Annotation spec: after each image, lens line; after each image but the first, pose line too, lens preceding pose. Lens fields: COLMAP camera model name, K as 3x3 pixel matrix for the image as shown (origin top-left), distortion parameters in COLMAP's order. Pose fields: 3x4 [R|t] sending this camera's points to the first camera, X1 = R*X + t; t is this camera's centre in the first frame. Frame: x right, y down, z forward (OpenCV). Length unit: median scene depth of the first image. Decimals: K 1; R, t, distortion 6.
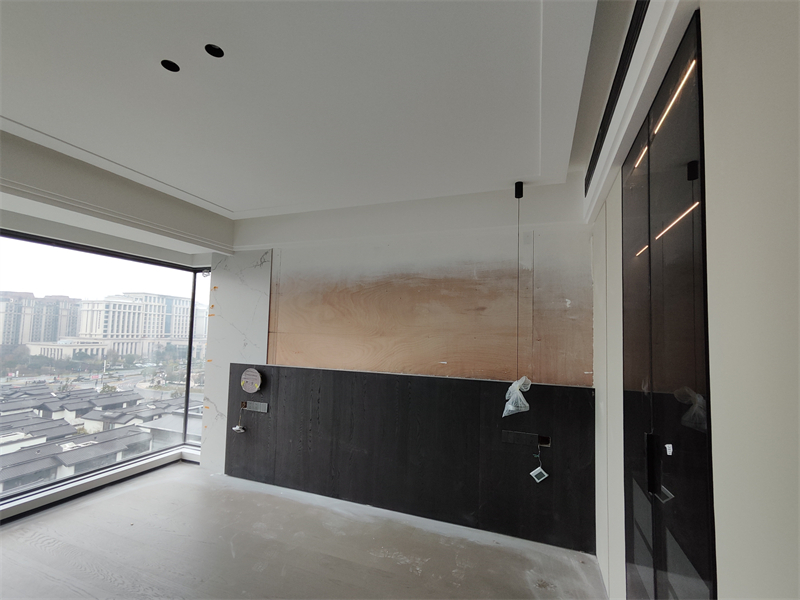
lens RADIAL K [[364.7, 0, 402.0], [0, 364.7, 311.7], [0, 0, 1]] dist [-0.003297, 0.008974]
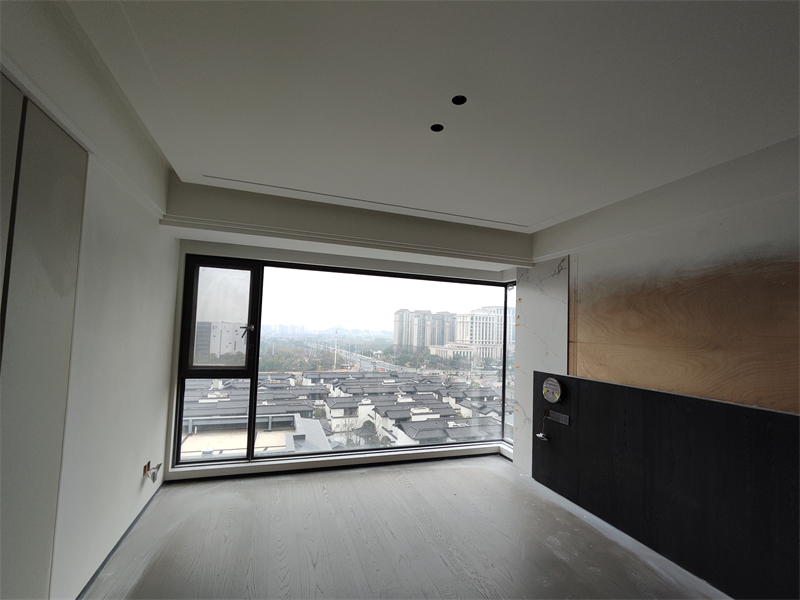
lens RADIAL K [[364.7, 0, 402.0], [0, 364.7, 311.7], [0, 0, 1]] dist [-0.003297, 0.008974]
pose [[0.641999, -0.044958, -0.765386, 0.089845], [0.027540, 0.998987, -0.035579, -0.000777], [0.766211, 0.001763, 0.642587, 0.044548]]
